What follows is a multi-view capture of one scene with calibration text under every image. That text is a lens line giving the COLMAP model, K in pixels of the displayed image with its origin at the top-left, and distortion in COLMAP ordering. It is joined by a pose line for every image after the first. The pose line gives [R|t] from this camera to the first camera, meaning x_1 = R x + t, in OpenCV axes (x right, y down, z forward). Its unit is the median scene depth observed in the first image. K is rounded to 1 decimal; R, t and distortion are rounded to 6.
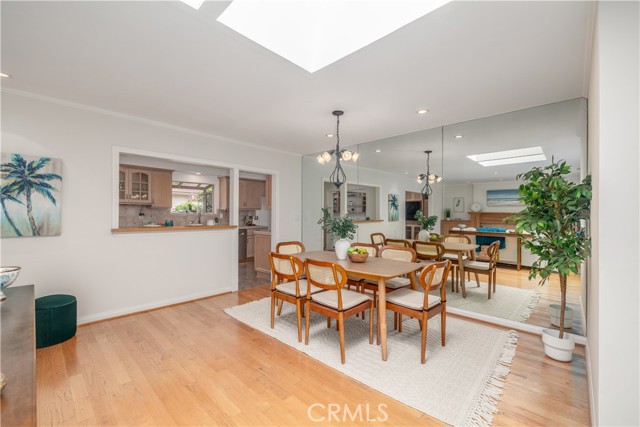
lens RADIAL K [[271.7, 0, 316.1], [0, 271.7, 214.7], [0, 0, 1]] dist [0.000027, 0.000074]
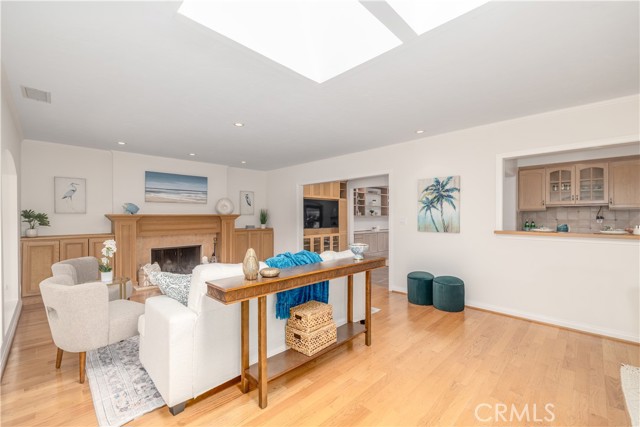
lens RADIAL K [[271.7, 0, 317.4], [0, 271.7, 216.0], [0, 0, 1]] dist [0.000027, 0.000074]
pose [[-0.044023, -0.008676, -0.998993, 0.380225], [-0.003061, 0.999959, -0.008549, 0.006033], [0.999026, 0.002681, -0.044048, 0.339903]]
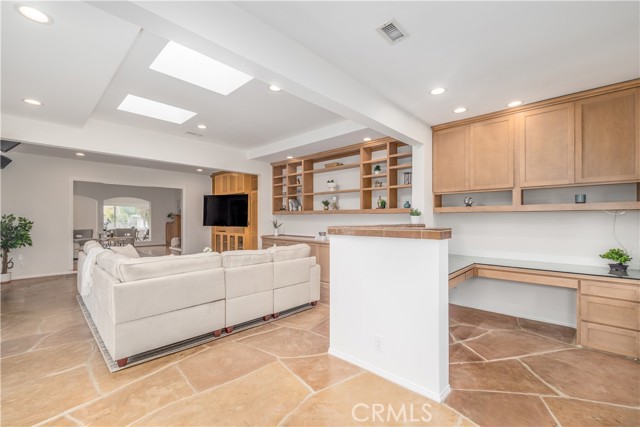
lens RADIAL K [[271.7, 0, 316.3], [0, 271.7, 212.5], [0, 0, 1]] dist [0.000027, 0.000074]
pose [[-0.999989, -0.003948, 0.002546, -2.823642], [-0.003974, 0.999940, -0.010218, 0.002302], [-0.002505, -0.010228, -0.999945, 2.595666]]
